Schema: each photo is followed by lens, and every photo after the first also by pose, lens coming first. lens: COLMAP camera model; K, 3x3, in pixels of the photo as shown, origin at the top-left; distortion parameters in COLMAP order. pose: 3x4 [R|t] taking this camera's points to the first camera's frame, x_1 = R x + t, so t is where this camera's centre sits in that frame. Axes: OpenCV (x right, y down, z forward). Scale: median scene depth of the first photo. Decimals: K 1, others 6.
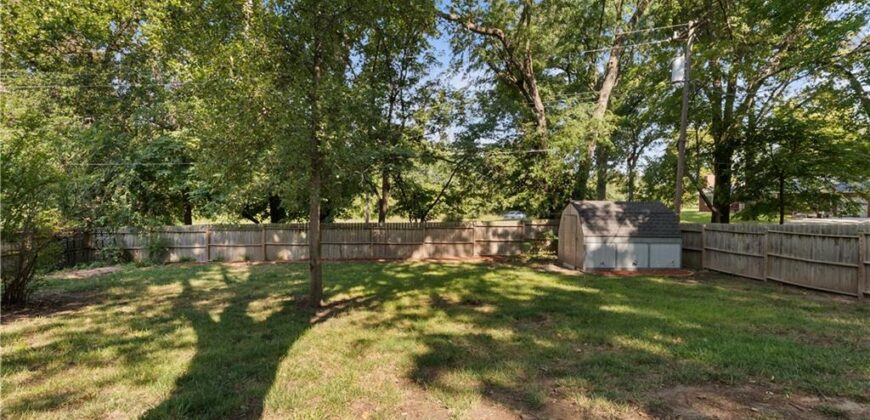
lens RADIAL K [[395.5, 0, 434.1], [0, 395.5, 210.0], [0, 0, 1]] dist [-0.003978, 0.000646]
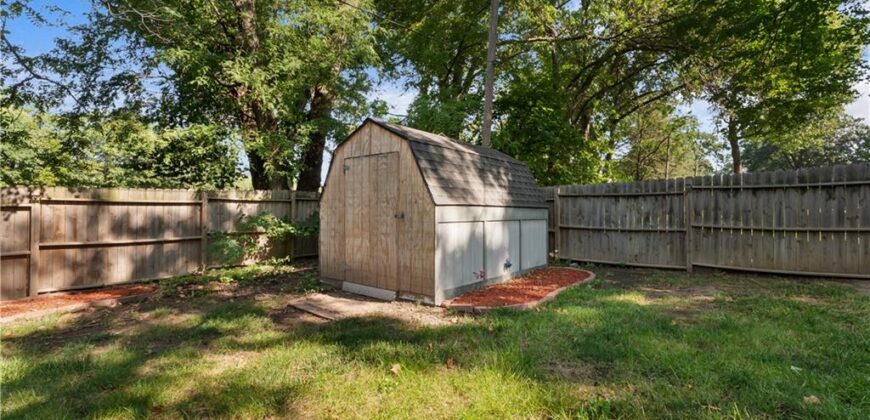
lens RADIAL K [[395.5, 0, 433.3], [0, 395.5, 202.5], [0, 0, 1]] dist [-0.003978, 0.000646]
pose [[0.666568, -0.007114, 0.745410, 0.104903], [0.017340, 0.999832, -0.005964, 0.062101], [-0.745242, 0.016901, 0.666579, 0.760329]]
